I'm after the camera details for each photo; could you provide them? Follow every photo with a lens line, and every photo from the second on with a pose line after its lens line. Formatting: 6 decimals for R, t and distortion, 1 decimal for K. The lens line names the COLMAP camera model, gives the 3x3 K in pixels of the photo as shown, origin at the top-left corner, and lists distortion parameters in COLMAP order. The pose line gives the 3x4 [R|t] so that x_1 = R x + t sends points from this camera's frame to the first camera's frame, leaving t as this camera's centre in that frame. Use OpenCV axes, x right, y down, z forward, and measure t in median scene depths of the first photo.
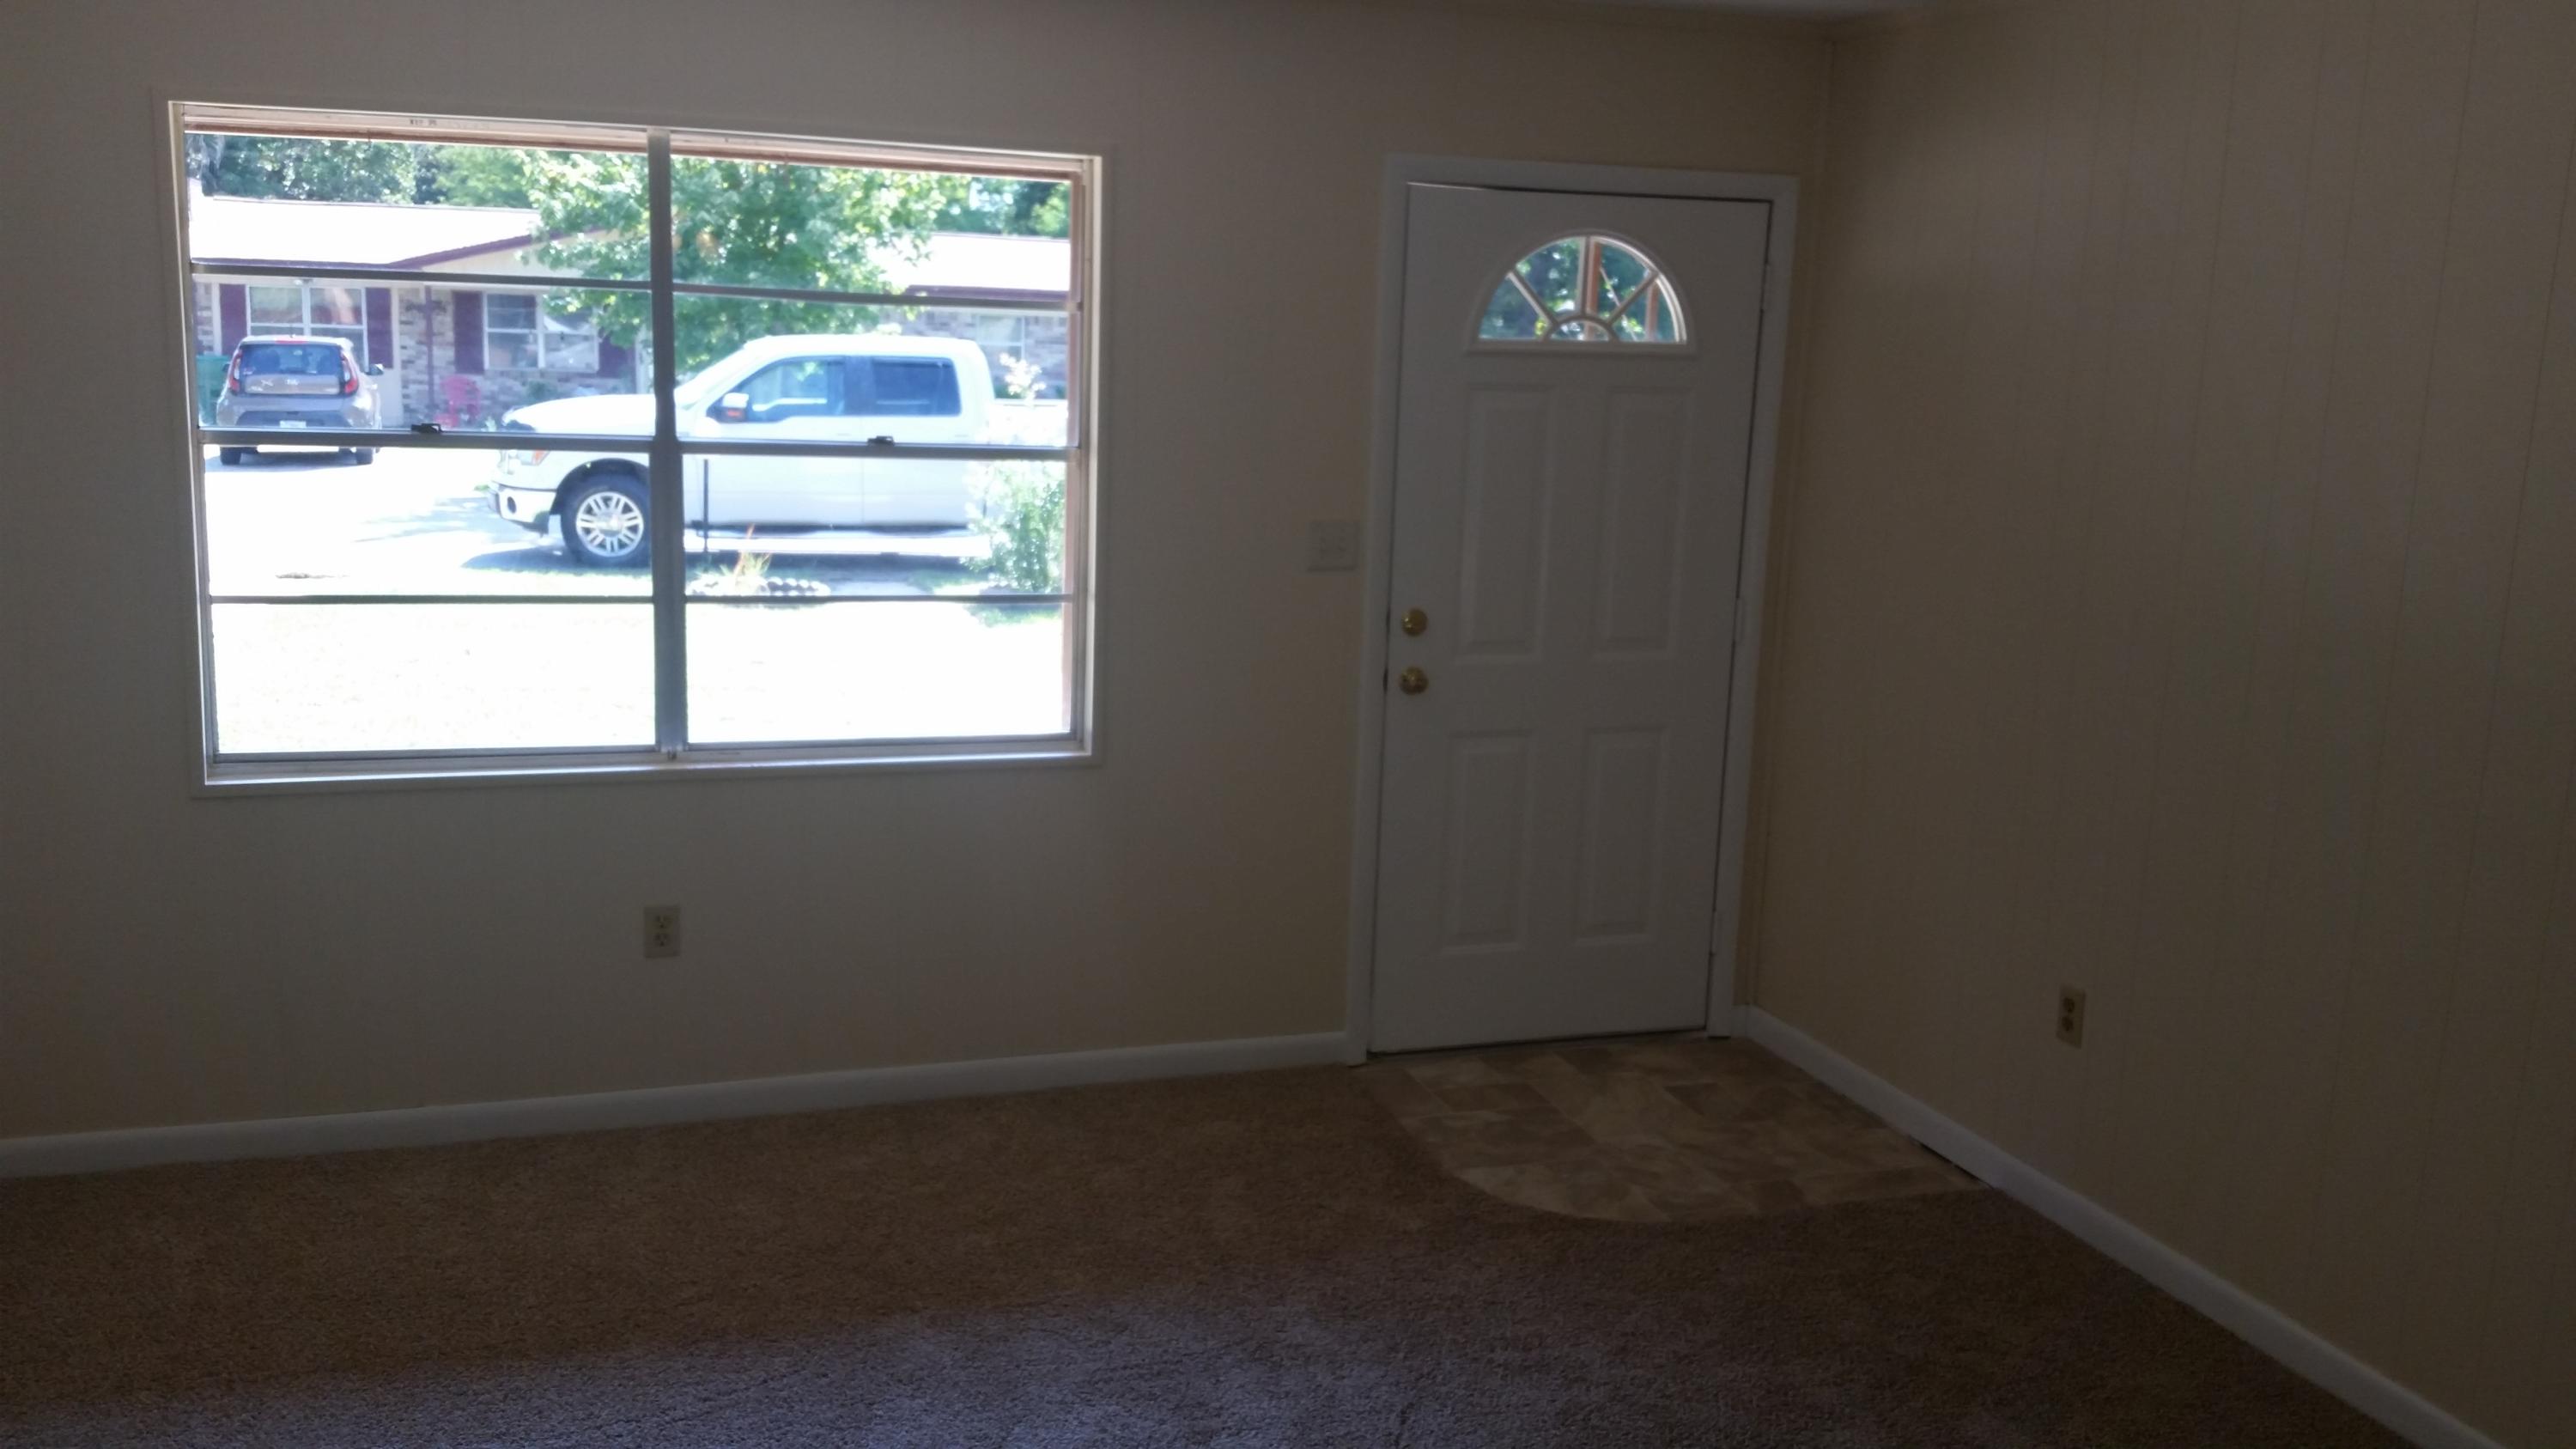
lens RADIAL K [[2269.2, 0, 1288.0], [0, 2269.2, 724.5], [0, 0, 1]] dist [0.145741, -0.352238]
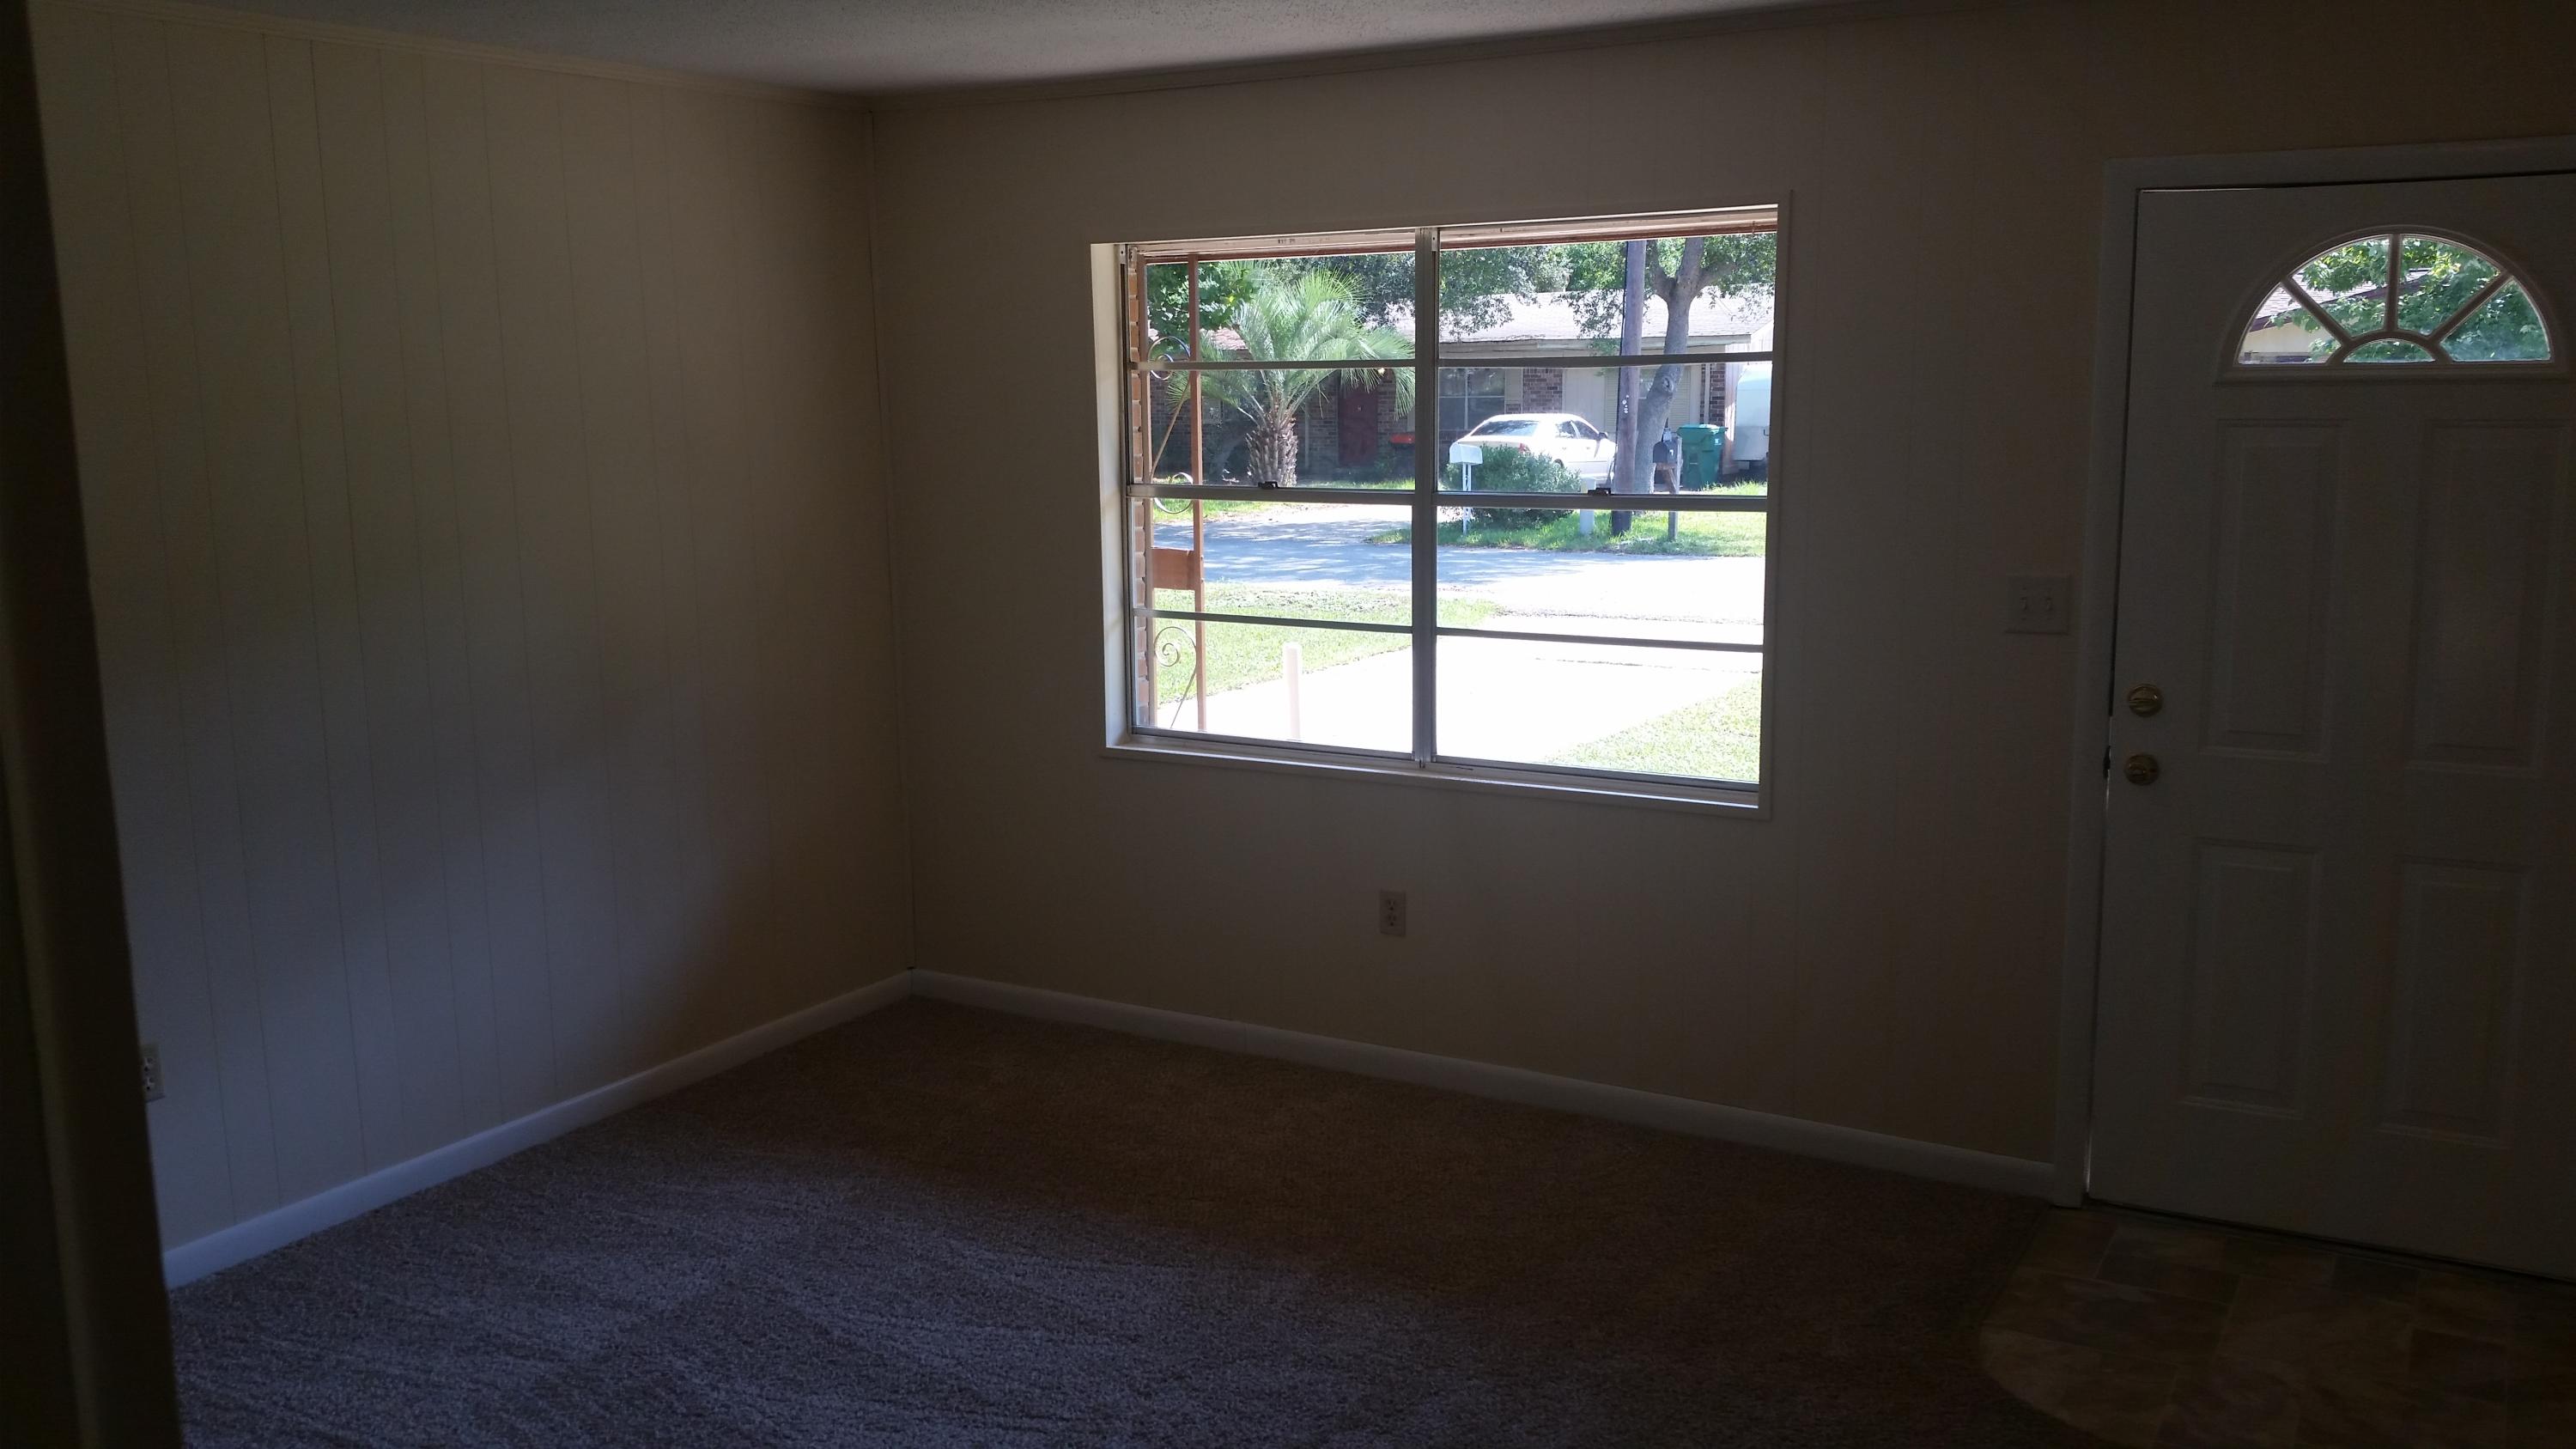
lens RADIAL K [[2269.2, 0, 1288.0], [0, 2269.2, 724.5], [0, 0, 1]] dist [0.145741, -0.352238]
pose [[0.604909, 0.076024, -0.792657, 0.562743], [-0.105264, 0.994331, 0.015035, -0.015714], [0.789306, 0.074343, 0.609483, 0.230221]]
